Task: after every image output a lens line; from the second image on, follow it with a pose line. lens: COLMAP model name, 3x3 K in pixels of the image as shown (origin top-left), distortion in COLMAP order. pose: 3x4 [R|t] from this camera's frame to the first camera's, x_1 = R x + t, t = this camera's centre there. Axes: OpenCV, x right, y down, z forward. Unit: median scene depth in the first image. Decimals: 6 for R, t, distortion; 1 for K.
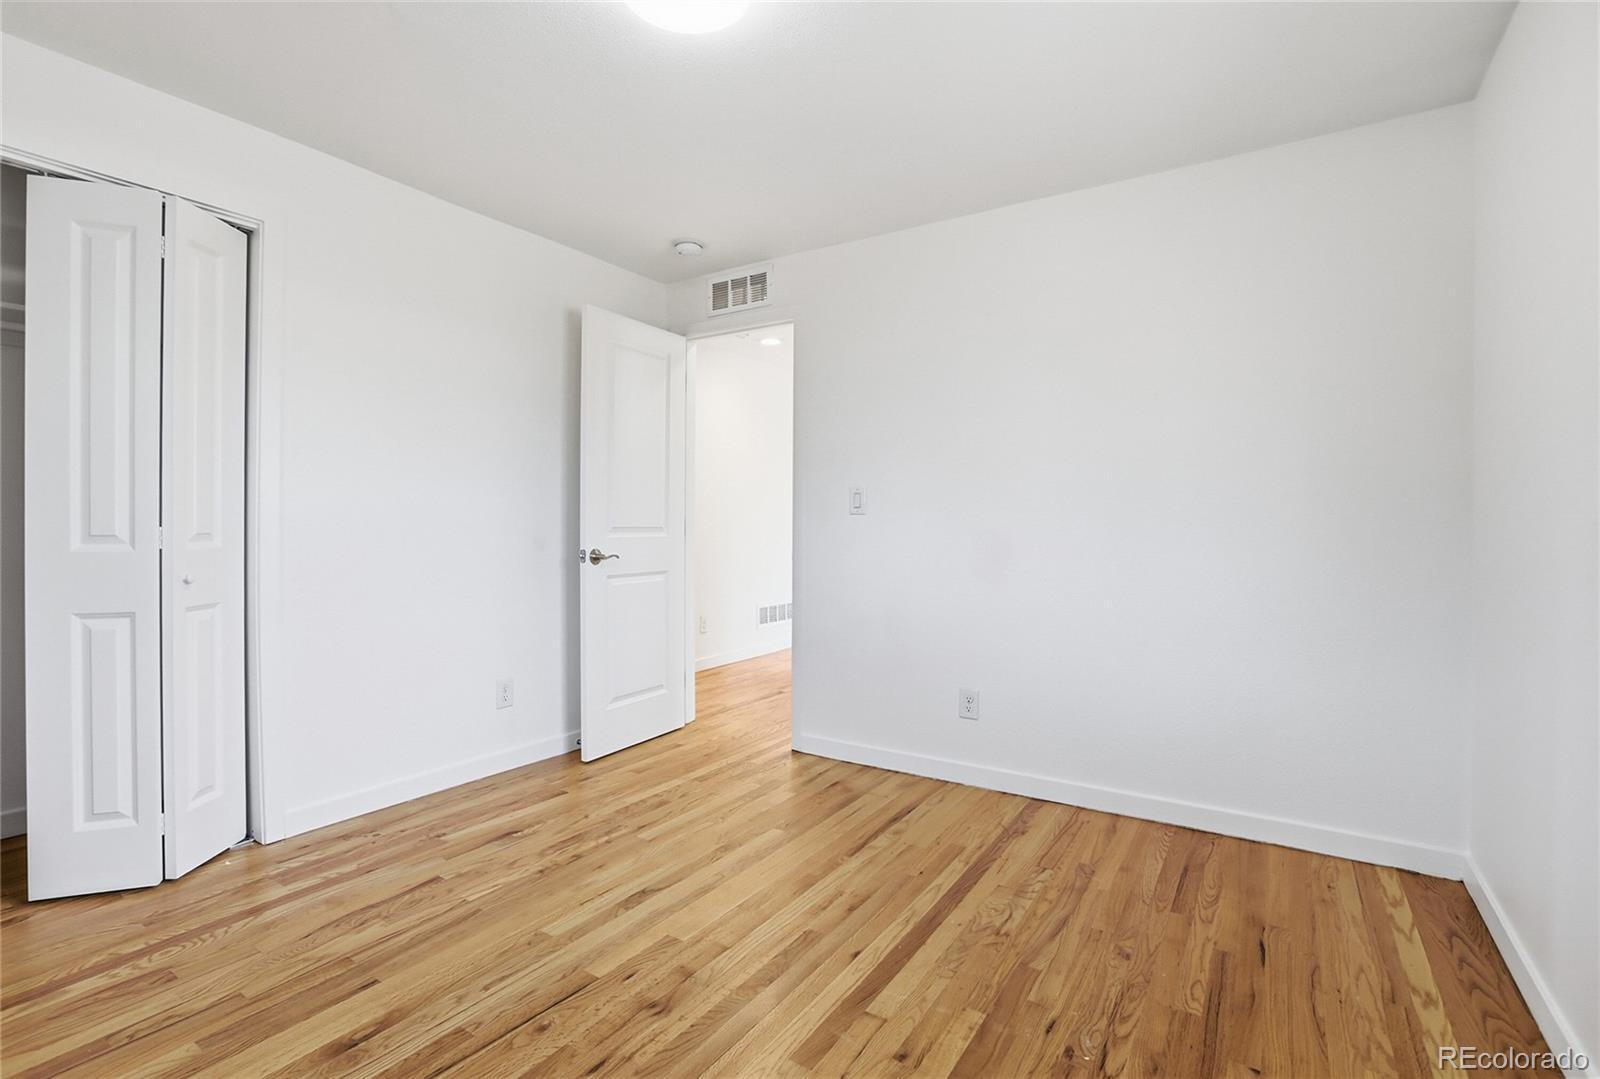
lens RADIAL K [[754.8, 0, 797.8], [0, 754.8, 525.8], [0, 0, 1]] dist [-0.000501, -0.000087]
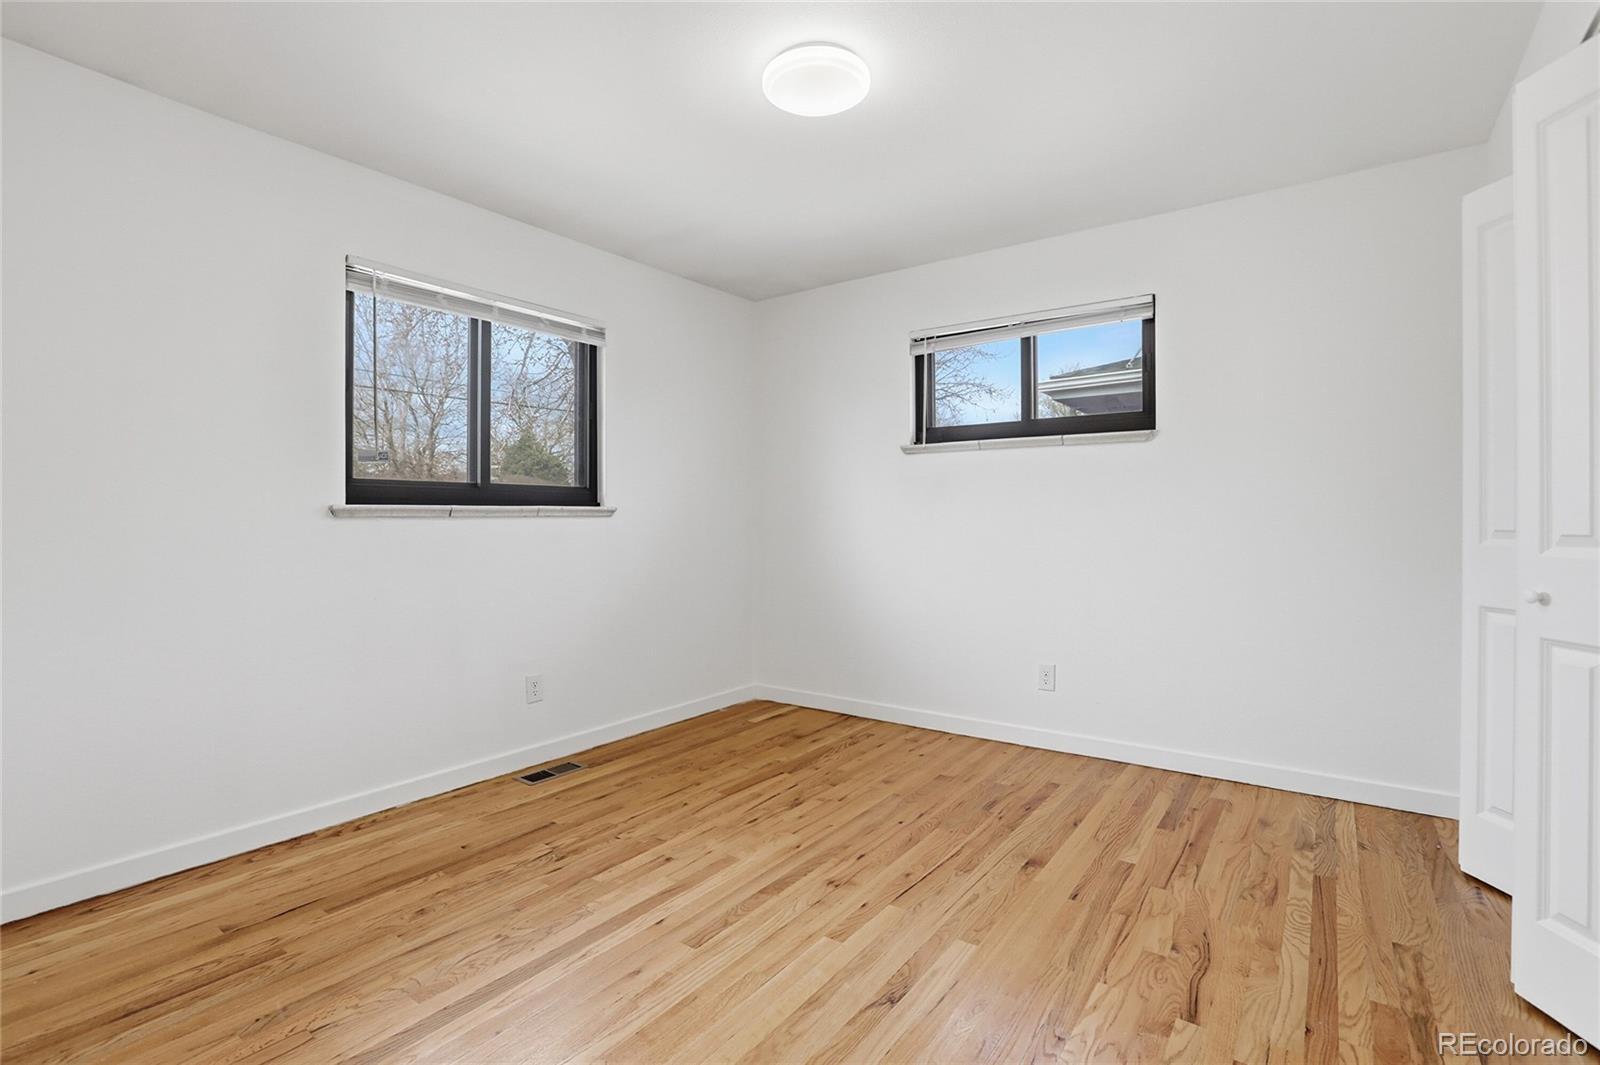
lens RADIAL K [[732.2, 0, 801.5], [0, 732.2, 522.5], [0, 0, 1]] dist [-0.060041, 0.021564]
pose [[-0.998258, 0.001048, 0.058986, -0.184351], [0.001668, 0.999944, 0.010461, -0.006356], [-0.058971, 0.010541, -0.998204, 2.018620]]
